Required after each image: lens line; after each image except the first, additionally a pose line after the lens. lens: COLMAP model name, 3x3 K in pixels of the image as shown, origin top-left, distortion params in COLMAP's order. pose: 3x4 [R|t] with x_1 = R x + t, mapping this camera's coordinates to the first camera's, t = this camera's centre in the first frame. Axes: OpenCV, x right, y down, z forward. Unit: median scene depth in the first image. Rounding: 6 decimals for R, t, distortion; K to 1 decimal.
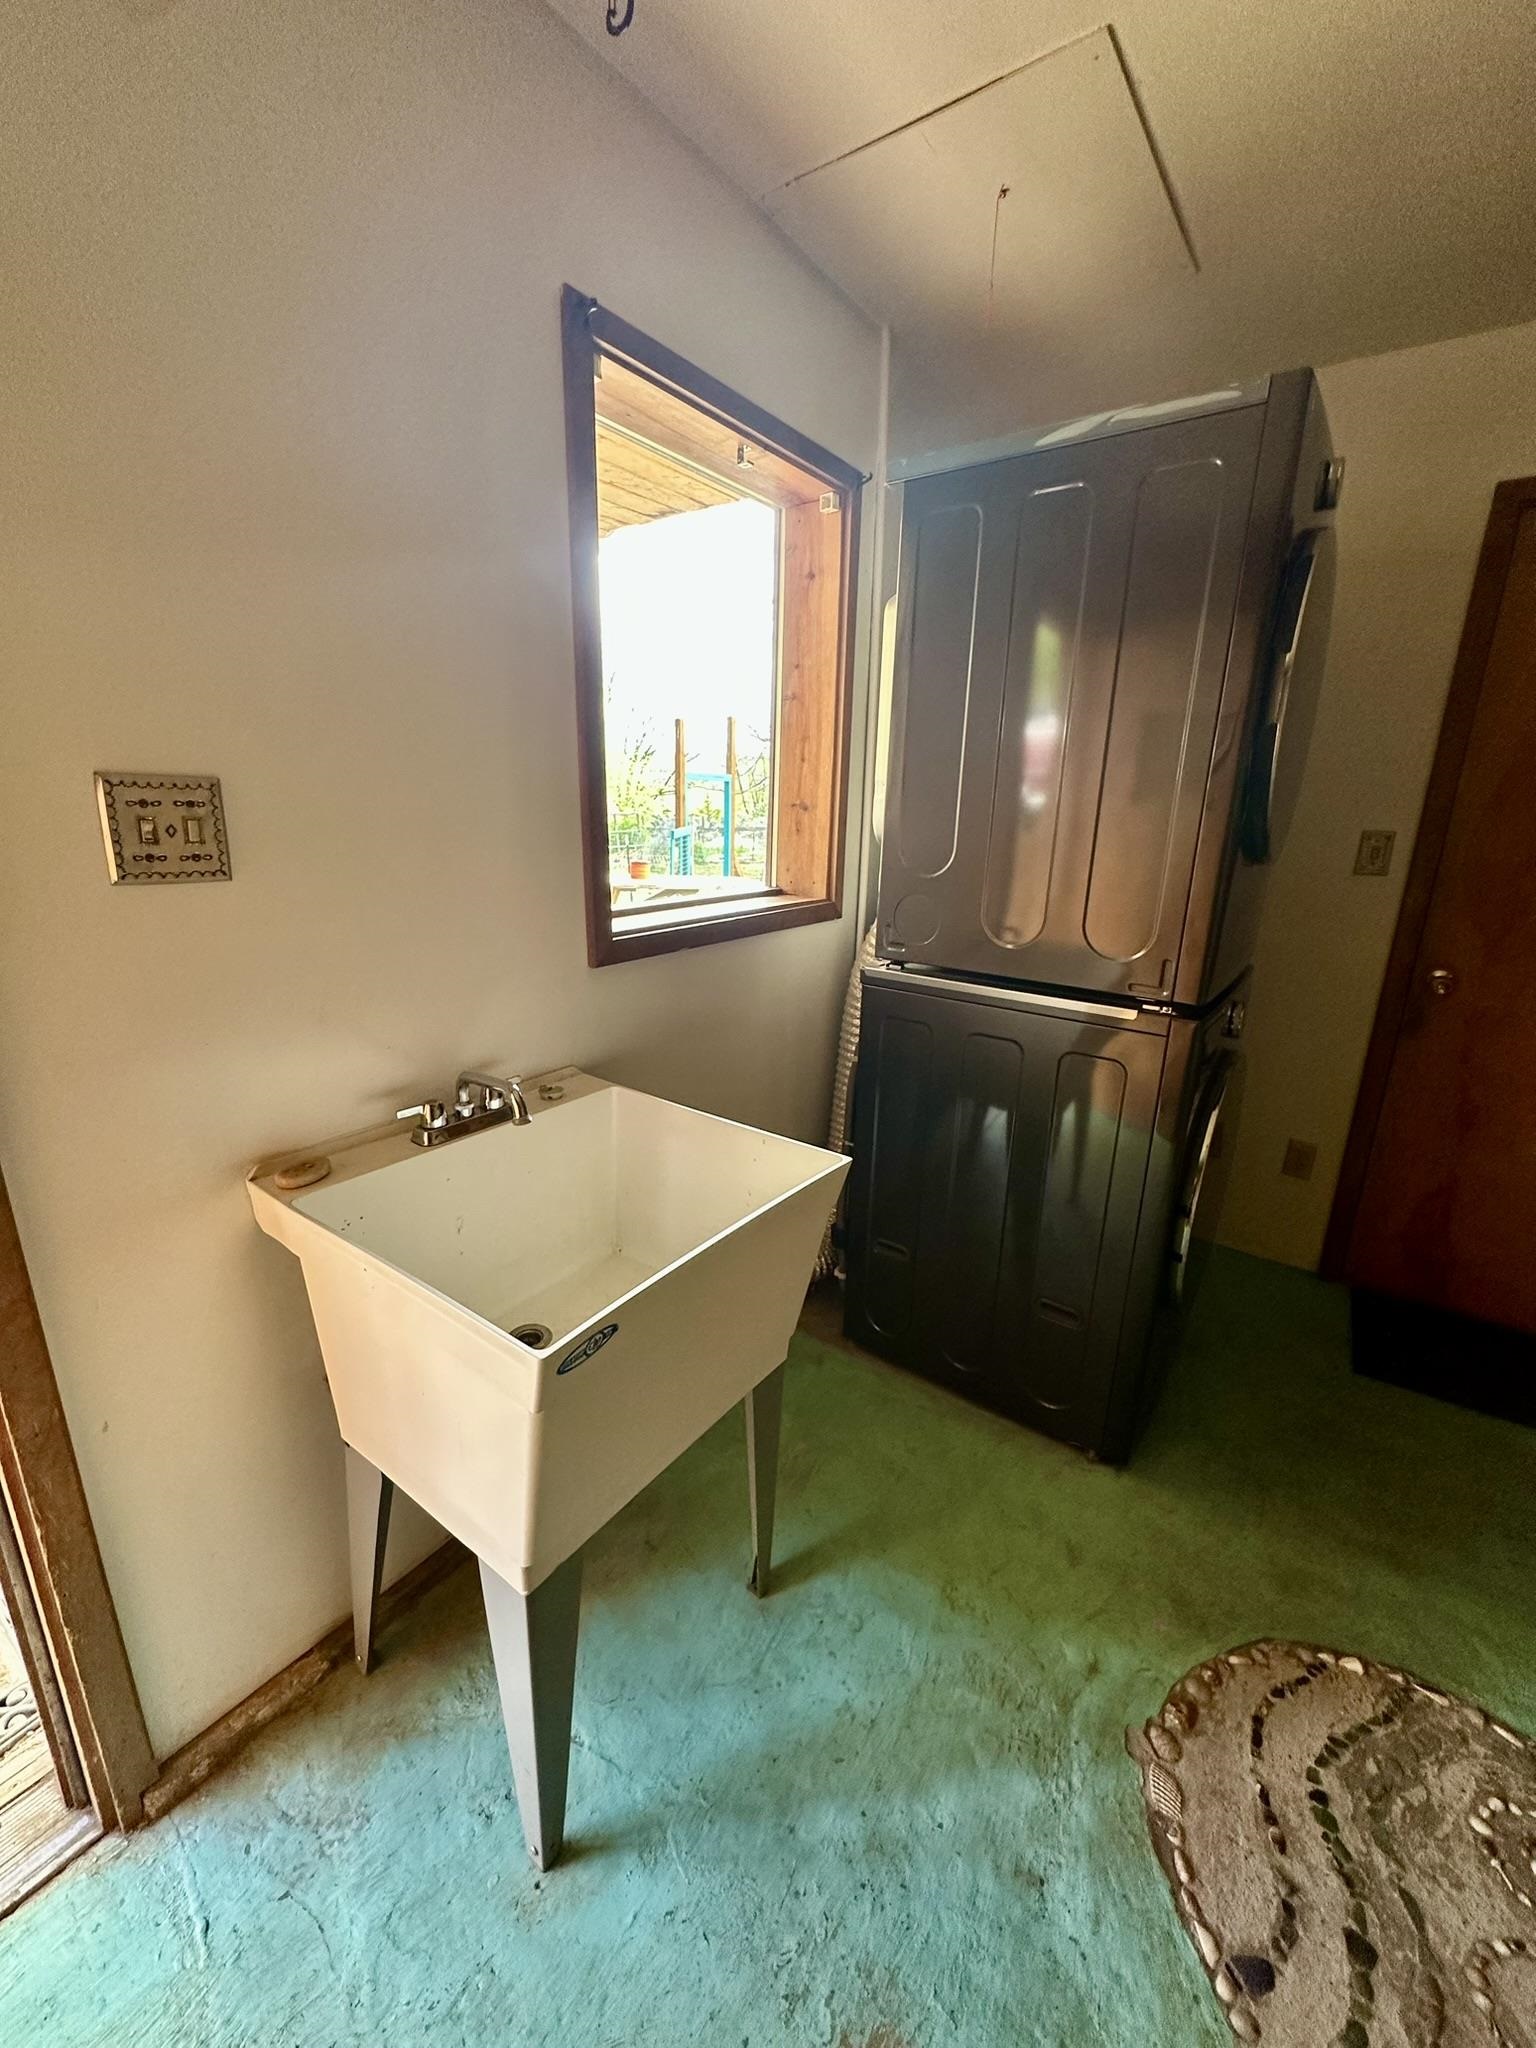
lens RADIAL K [[819.8, 0, 766.9], [0, 819.8, 1023.4], [0, 0, 1]] dist [-0.004464, 0.000222]
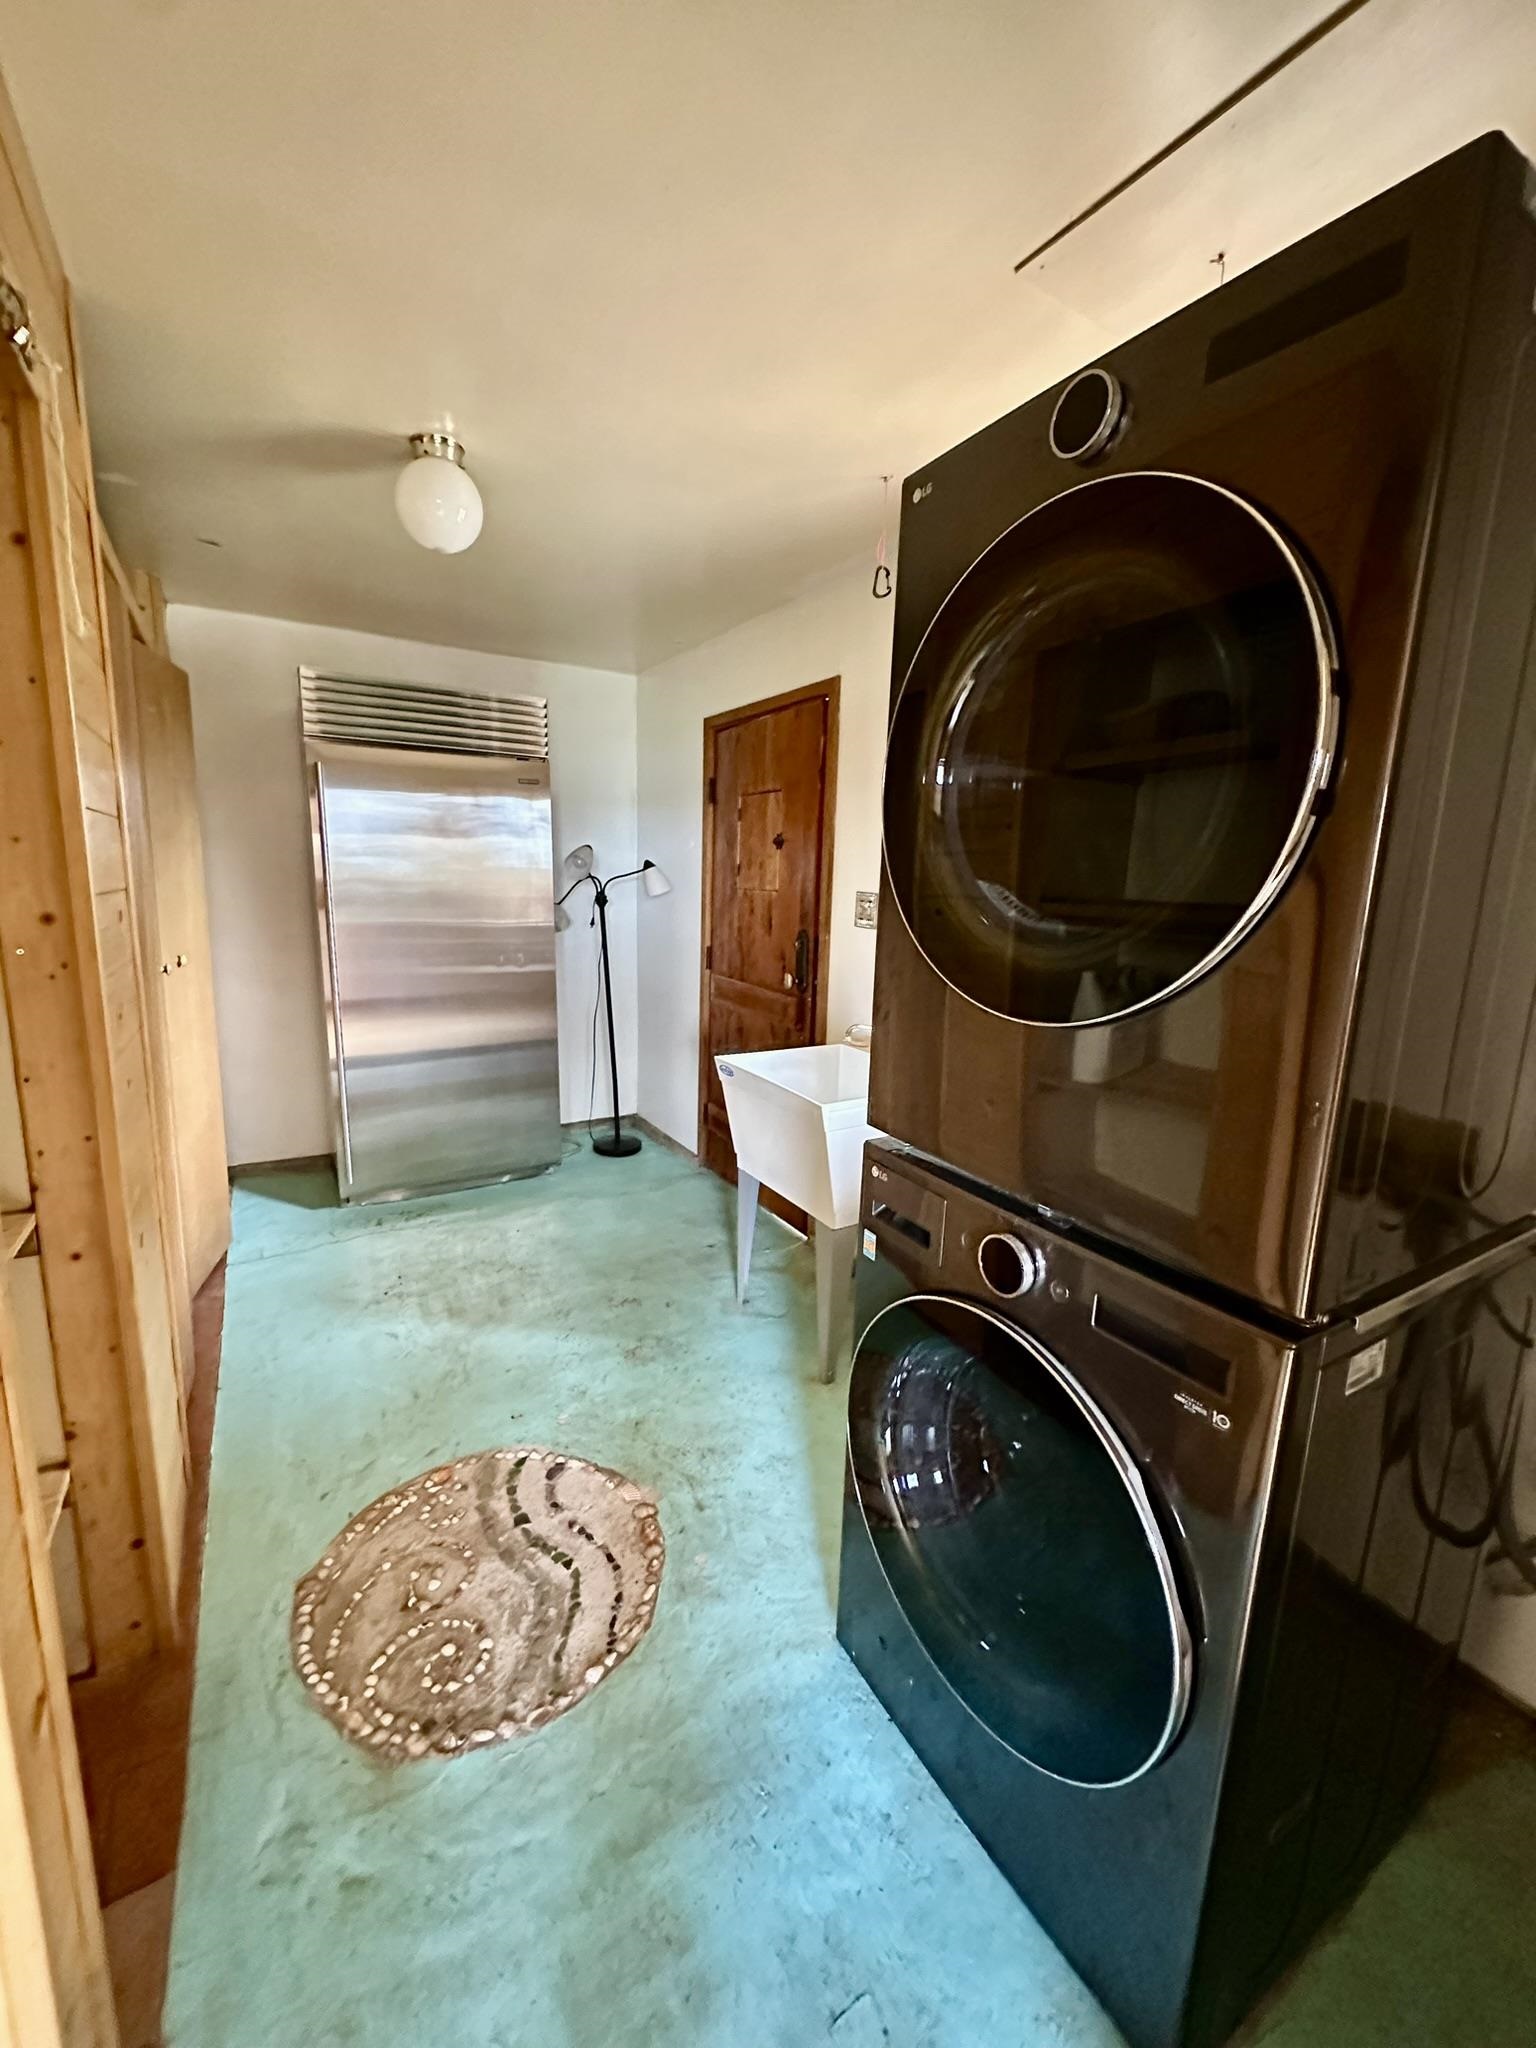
lens RADIAL K [[819.8, 0, 764.1], [0, 819.8, 1024.2], [0, 0, 1]] dist [-0.004464, 0.000222]
pose [[-0.390333, 0.131256, -0.911269, 1.765074], [-0.286182, 0.923456, 0.255595, -0.418090], [0.875066, 0.360556, -0.322893, 1.447195]]
